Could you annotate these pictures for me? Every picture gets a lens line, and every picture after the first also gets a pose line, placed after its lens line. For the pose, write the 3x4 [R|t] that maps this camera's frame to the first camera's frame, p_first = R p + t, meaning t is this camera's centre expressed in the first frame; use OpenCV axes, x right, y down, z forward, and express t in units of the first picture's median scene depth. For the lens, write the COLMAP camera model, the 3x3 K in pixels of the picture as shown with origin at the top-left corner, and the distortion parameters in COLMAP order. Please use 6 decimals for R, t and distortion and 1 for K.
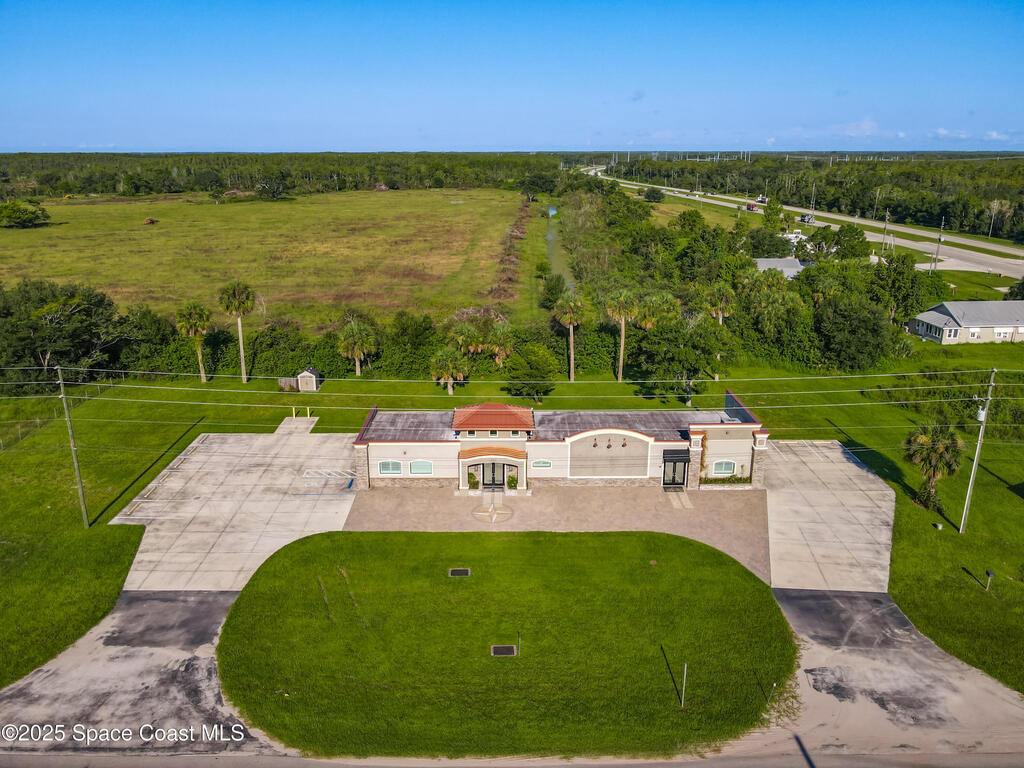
lens RADIAL K [[753.0, 0, 511.5], [0, 753.0, 384.9], [0, 0, 1]] dist [0.009980, -0.000347]
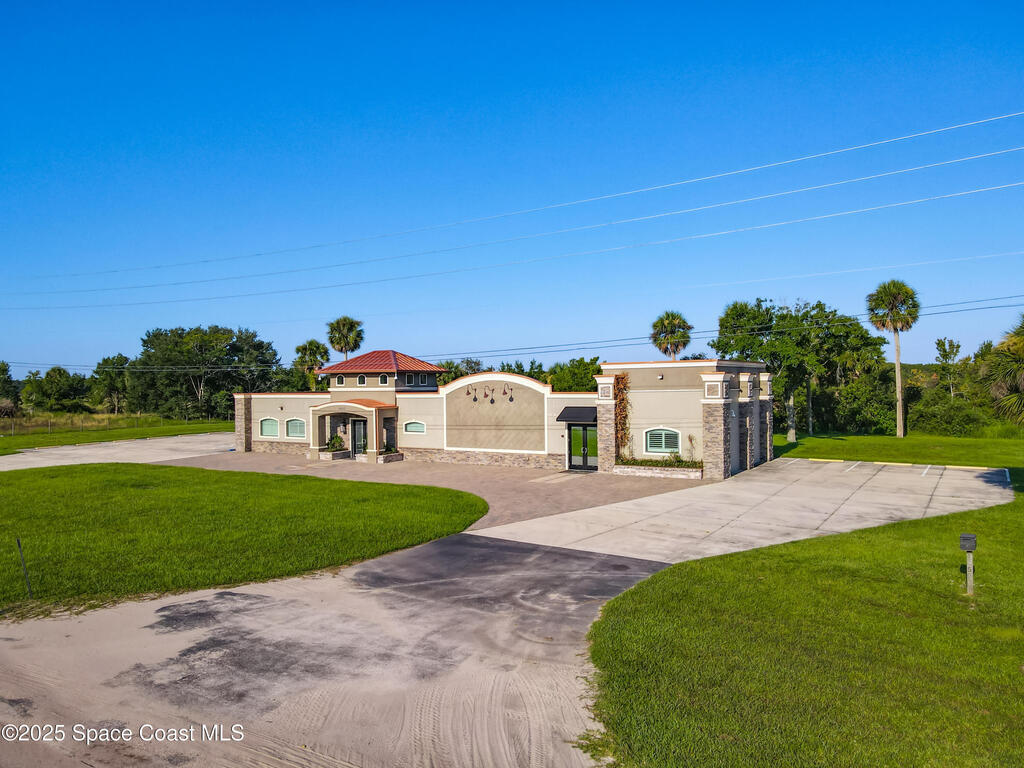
lens RADIAL K [[753.0, 0, 510.3], [0, 753.0, 385.4], [0, 0, 1]] dist [0.009980, -0.000347]
pose [[0.847606, -0.007058, -0.530580, 0.497500], [-0.143709, 0.959489, -0.242339, 0.228583], [0.510796, 0.281657, 0.812254, 0.464655]]
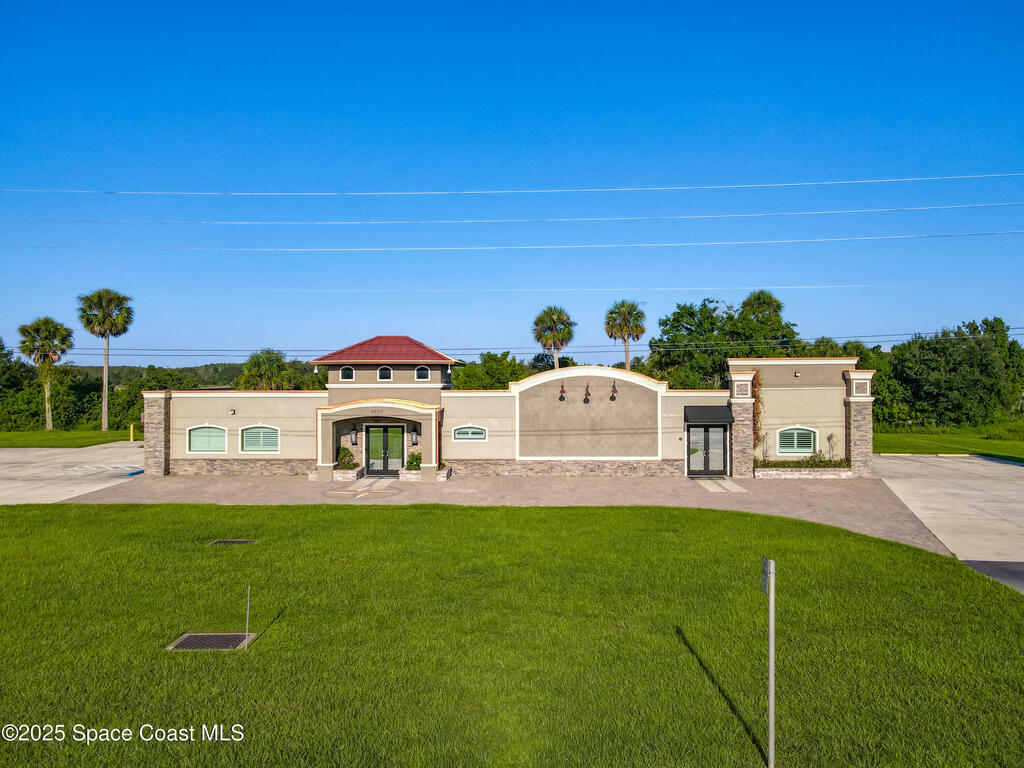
lens RADIAL K [[753.0, 0, 509.4], [0, 753.0, 380.0], [0, 0, 1]] dist [0.009980, -0.000347]
pose [[0.999147, -0.001416, -0.041266, 0.094420], [-0.010477, 0.958011, -0.286540, 0.231330], [0.039939, 0.286728, 0.957179, 0.451962]]
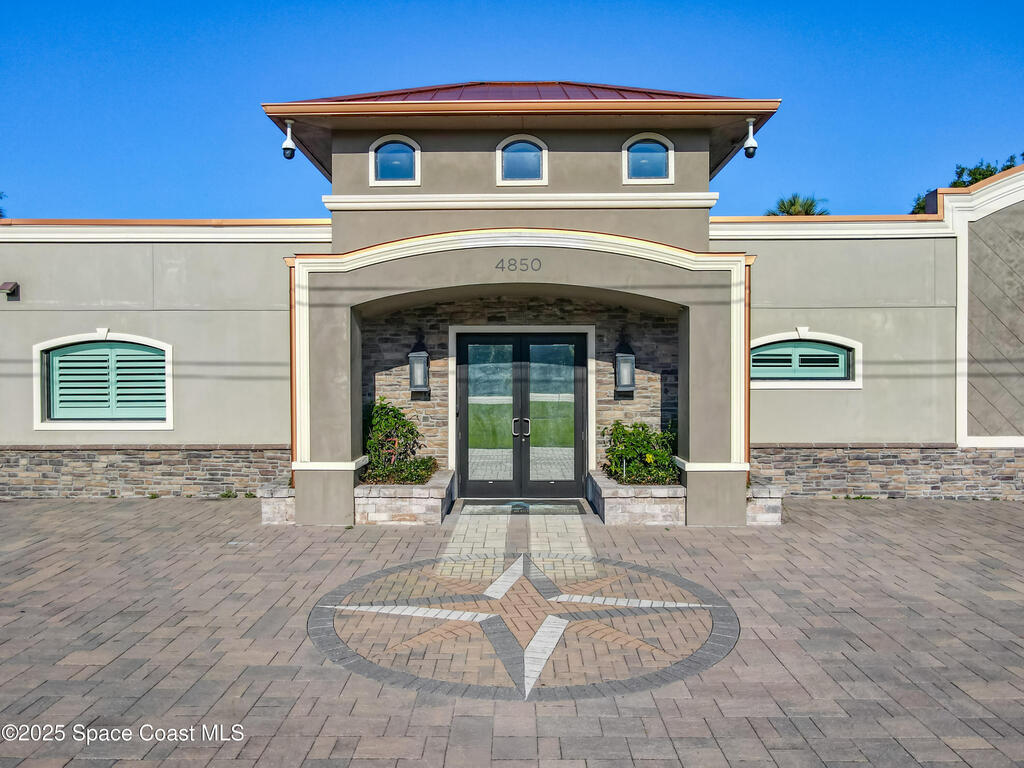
lens RADIAL K [[753.0, 0, 518.4], [0, 753.0, 386.7], [0, 0, 1]] dist [0.009980, -0.000347]
pose [[0.999936, -0.001359, -0.011223, -0.022816], [-0.001720, 0.962903, -0.269841, 0.159326], [0.011173, 0.269843, 0.962839, 0.844053]]
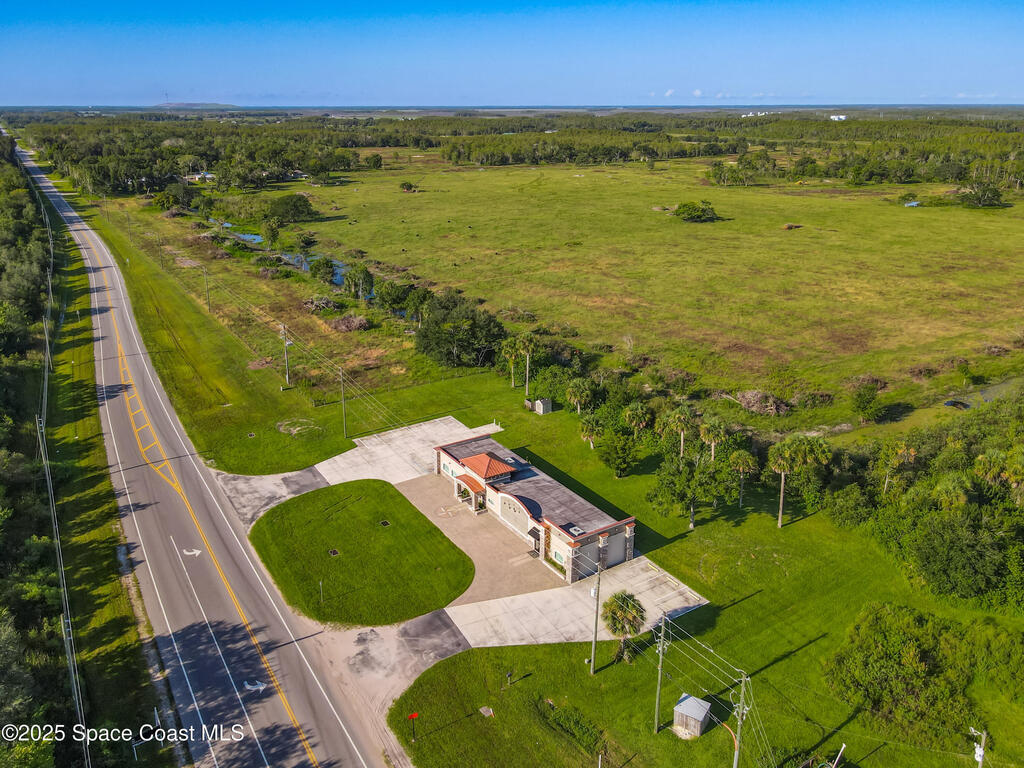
lens RADIAL K [[753.0, 0, 497.6], [0, 753.0, 368.0], [0, 0, 1]] dist [0.009980, -0.000347]
pose [[0.536972, 0.278820, -0.796191, 1.279490], [-0.254801, 0.953326, 0.162003, -0.443212], [0.804200, 0.115879, 0.582954, 0.026228]]
